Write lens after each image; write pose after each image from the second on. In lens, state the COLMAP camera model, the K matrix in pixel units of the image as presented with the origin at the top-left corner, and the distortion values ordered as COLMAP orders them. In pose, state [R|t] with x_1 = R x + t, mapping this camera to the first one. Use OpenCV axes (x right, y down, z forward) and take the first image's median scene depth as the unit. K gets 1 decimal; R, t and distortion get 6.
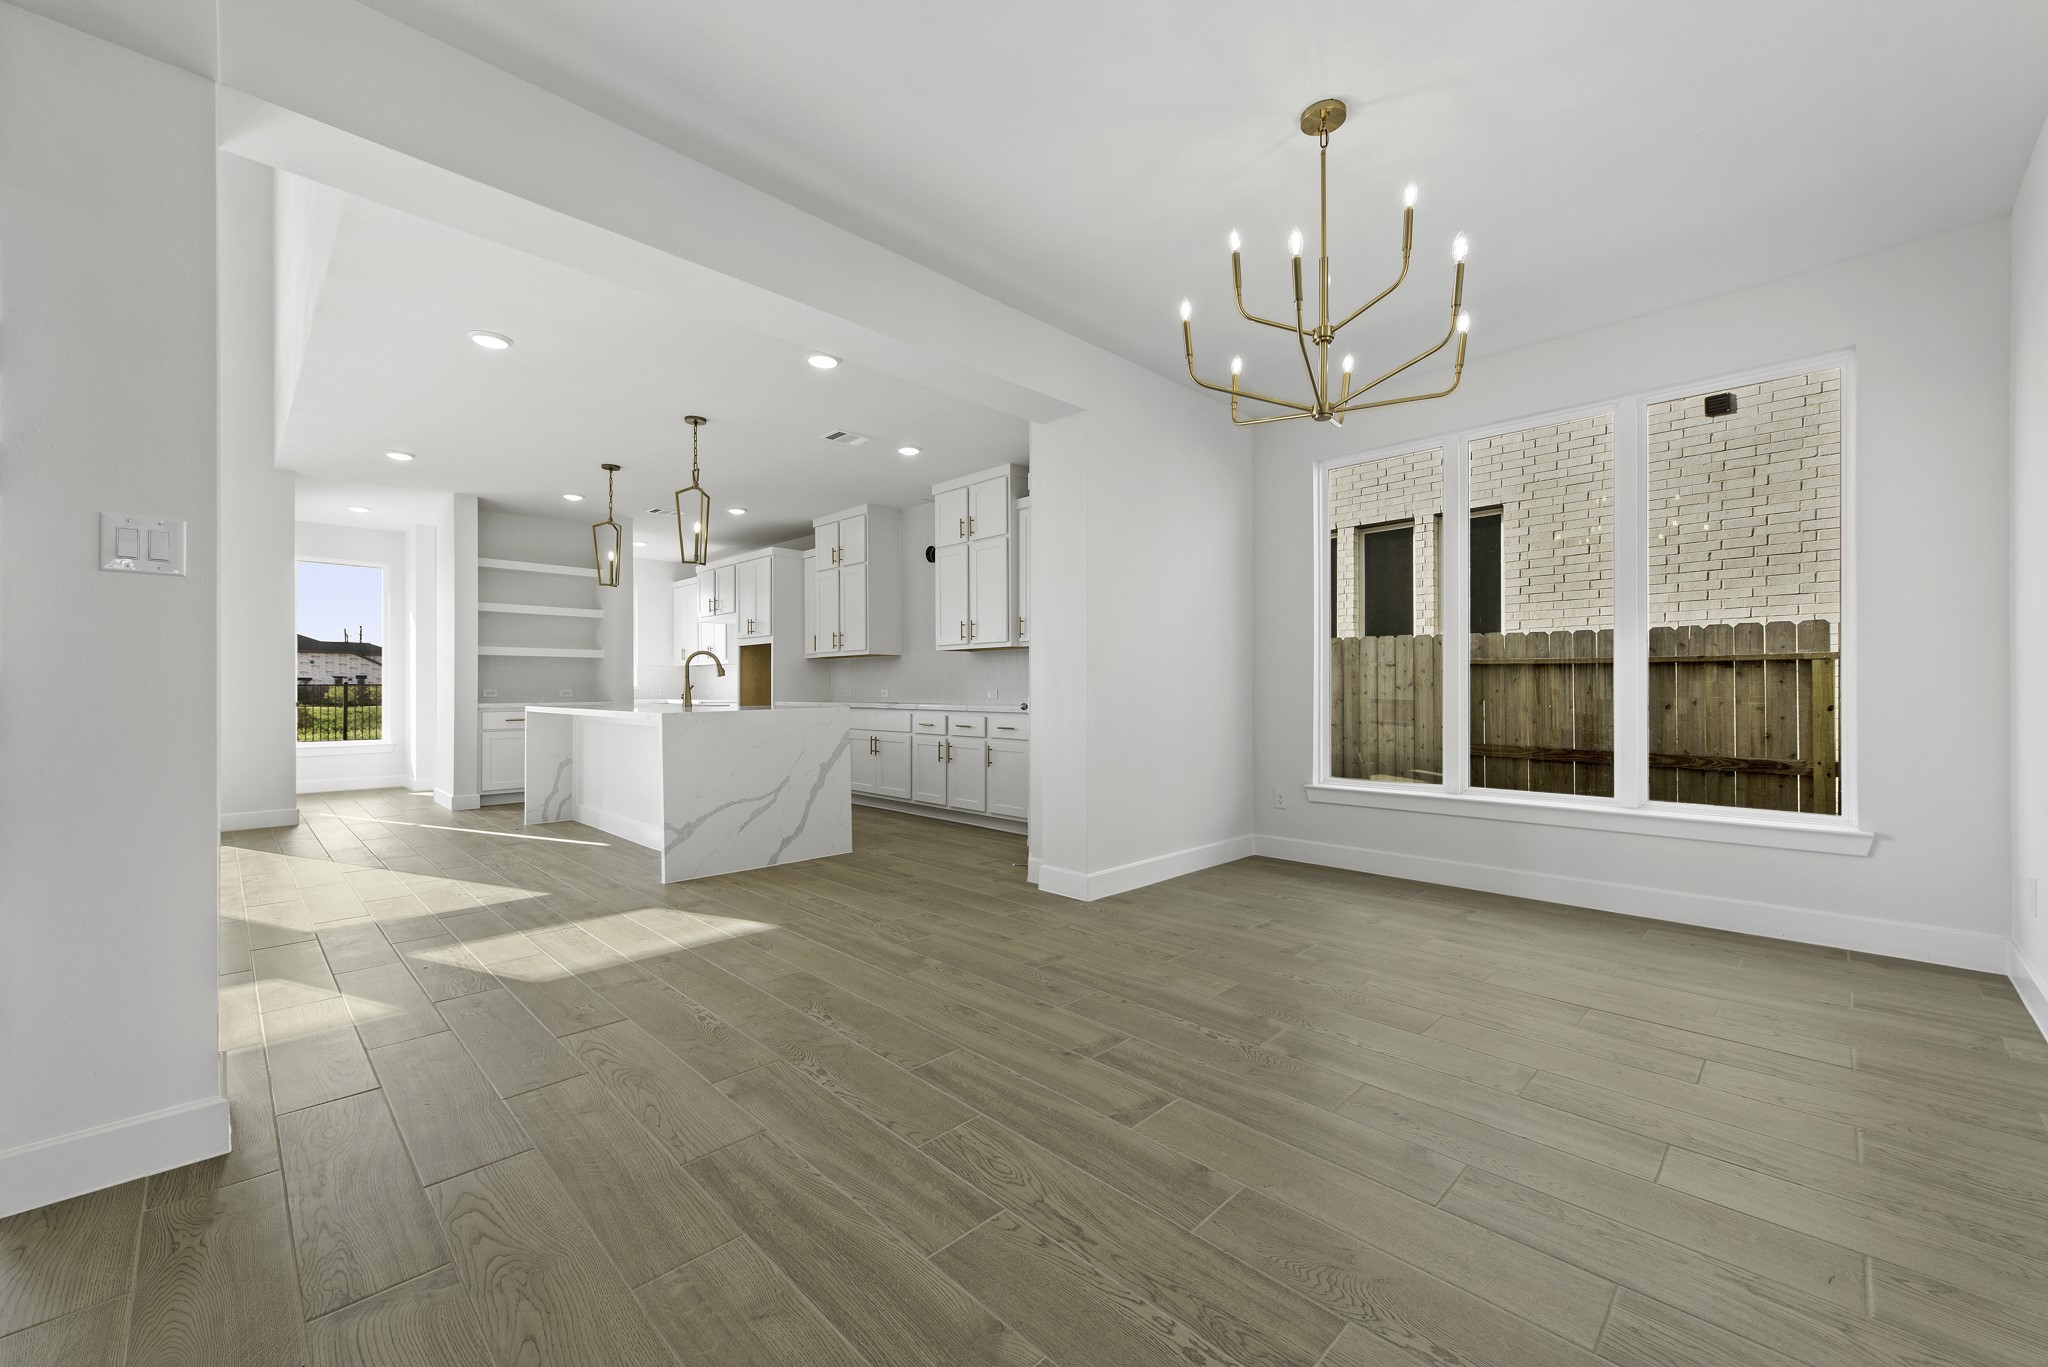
lens RADIAL K [[810.0, 0, 1033.6], [0, 810.0, 693.3], [0, 0, 1]] dist [0.000080, -0.000022]
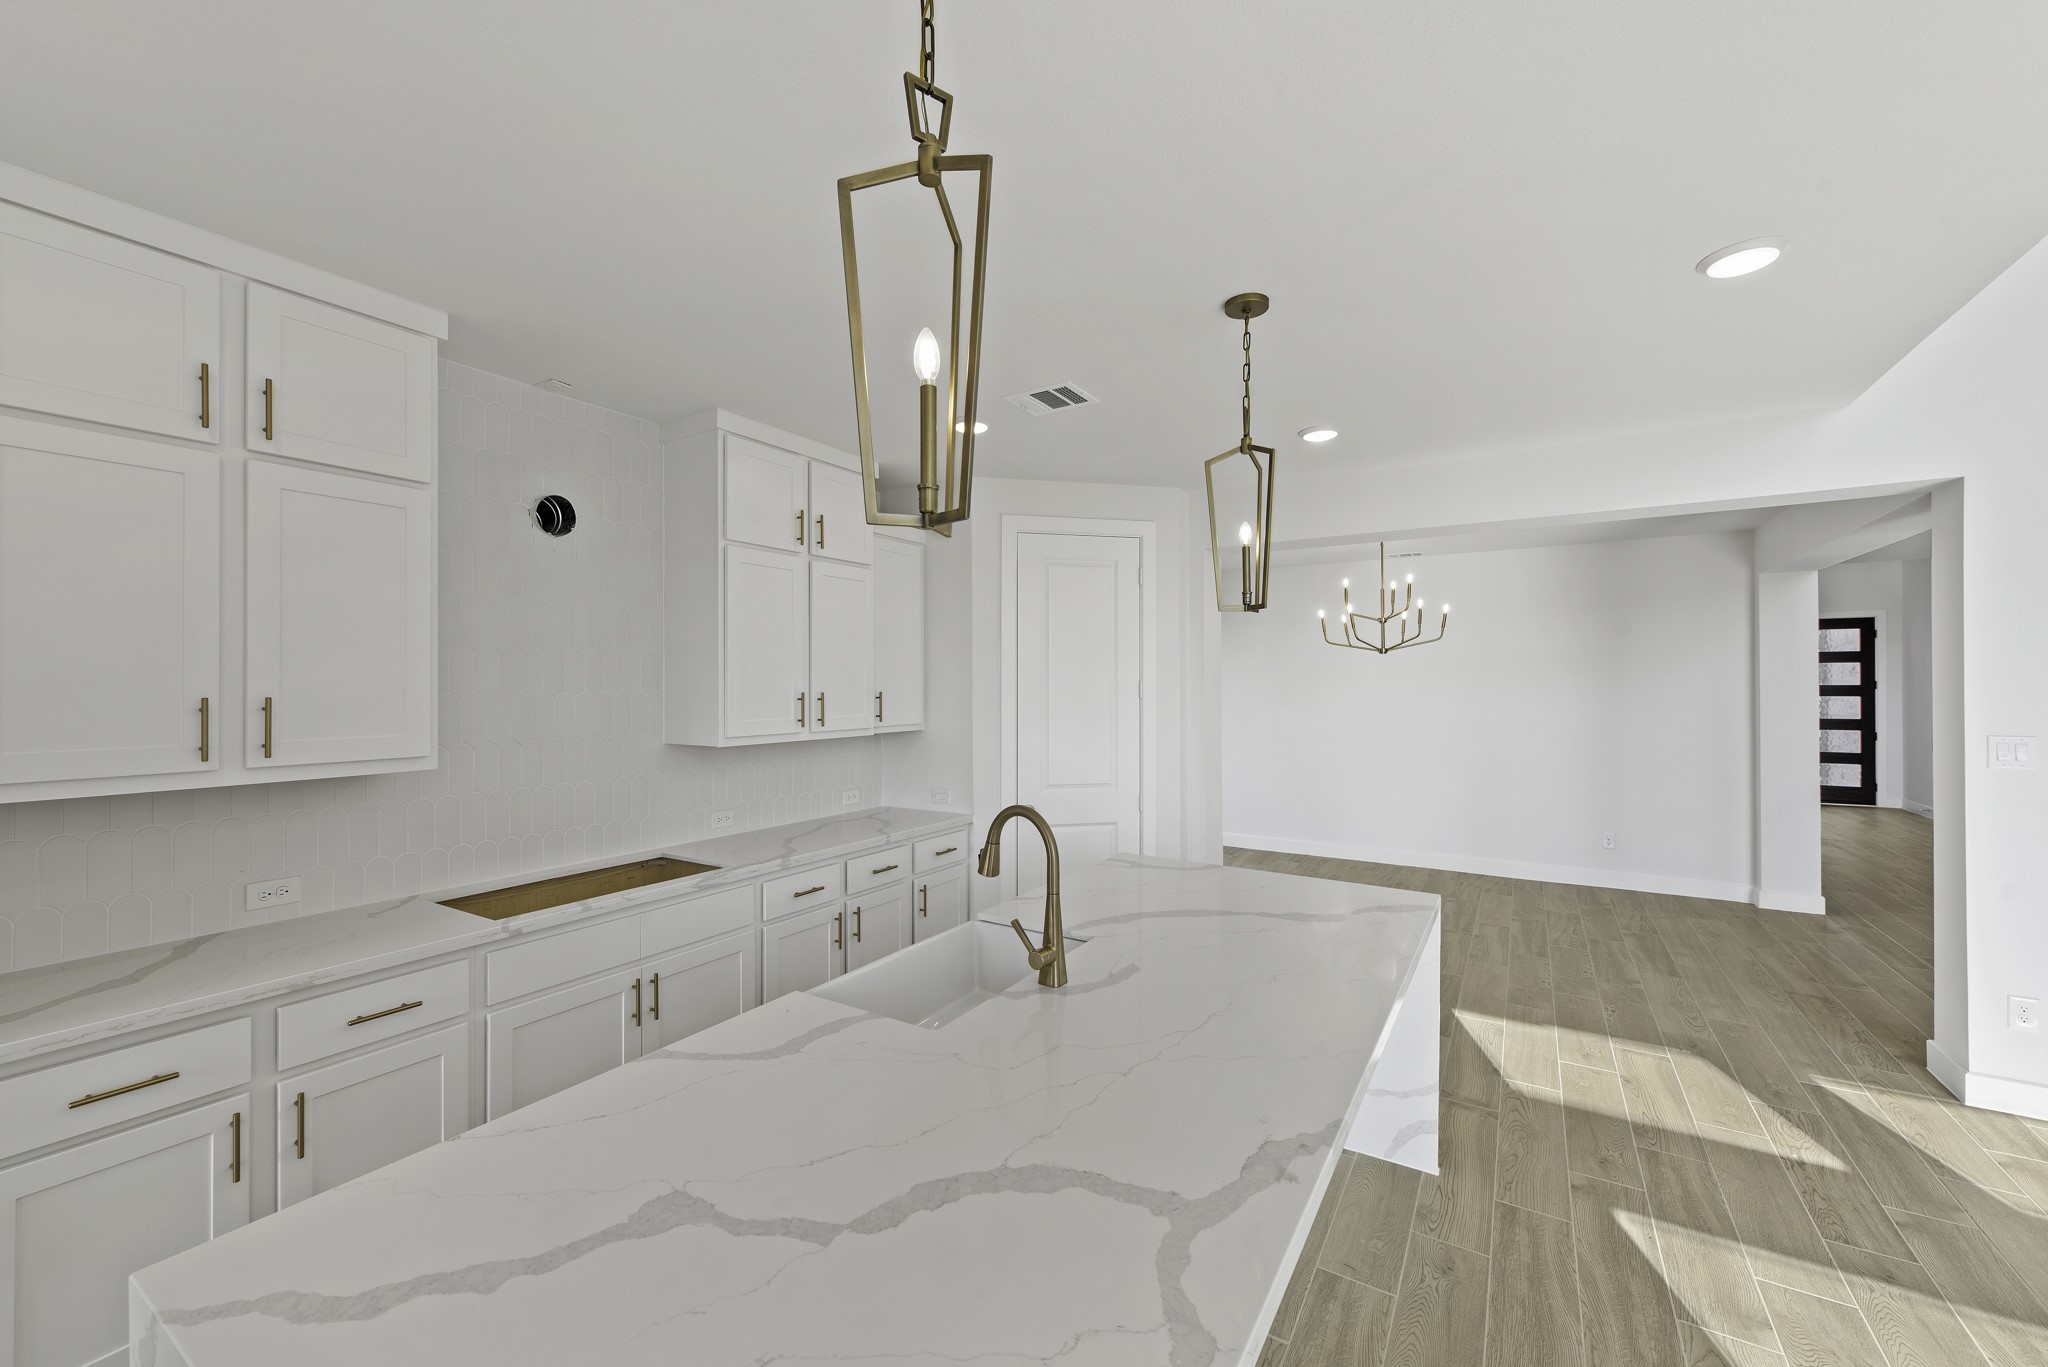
lens RADIAL K [[805.4, 0, 1021.0], [0, 805.4, 675.2], [0, 0, 1]] dist [0.003449, 0.000185]
pose [[-0.221429, 0.012419, 0.975097, -1.926101], [0.006386, 0.999916, -0.011284, -0.269184], [-0.975156, 0.003728, -0.221490, 2.811296]]
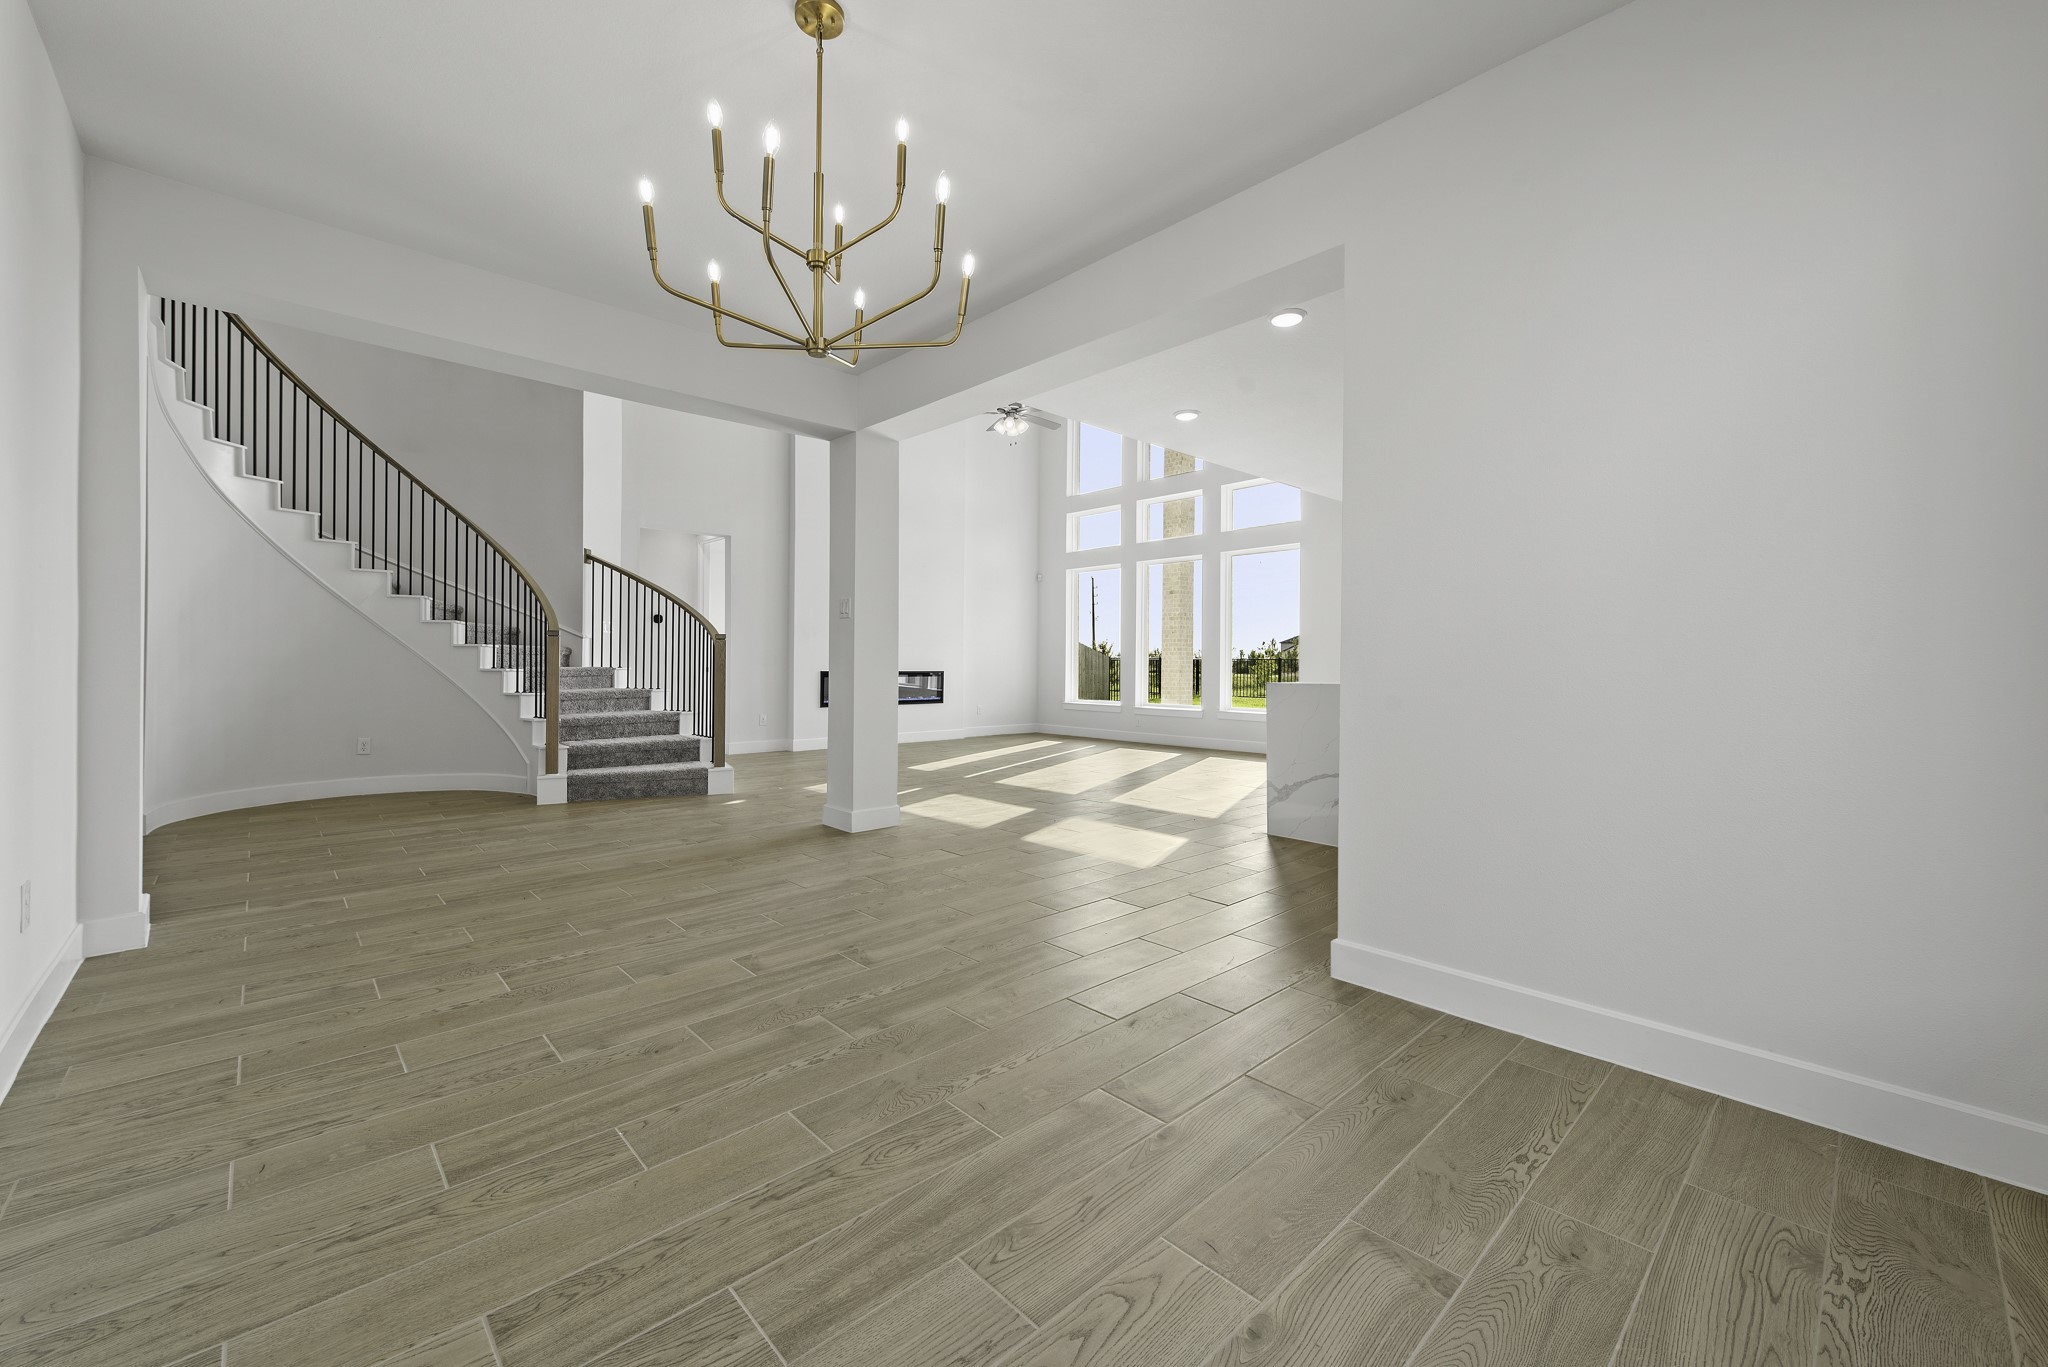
lens RADIAL K [[805.4, 0, 1021.0], [0, 805.4, 675.2], [0, 0, 1]] dist [0.003449, 0.000185]
pose [[-0.037999, 0.018648, -0.999104, 1.333169], [-0.012658, 0.999737, 0.019141, -0.009918], [0.999198, 0.013374, -0.037753, 1.354343]]
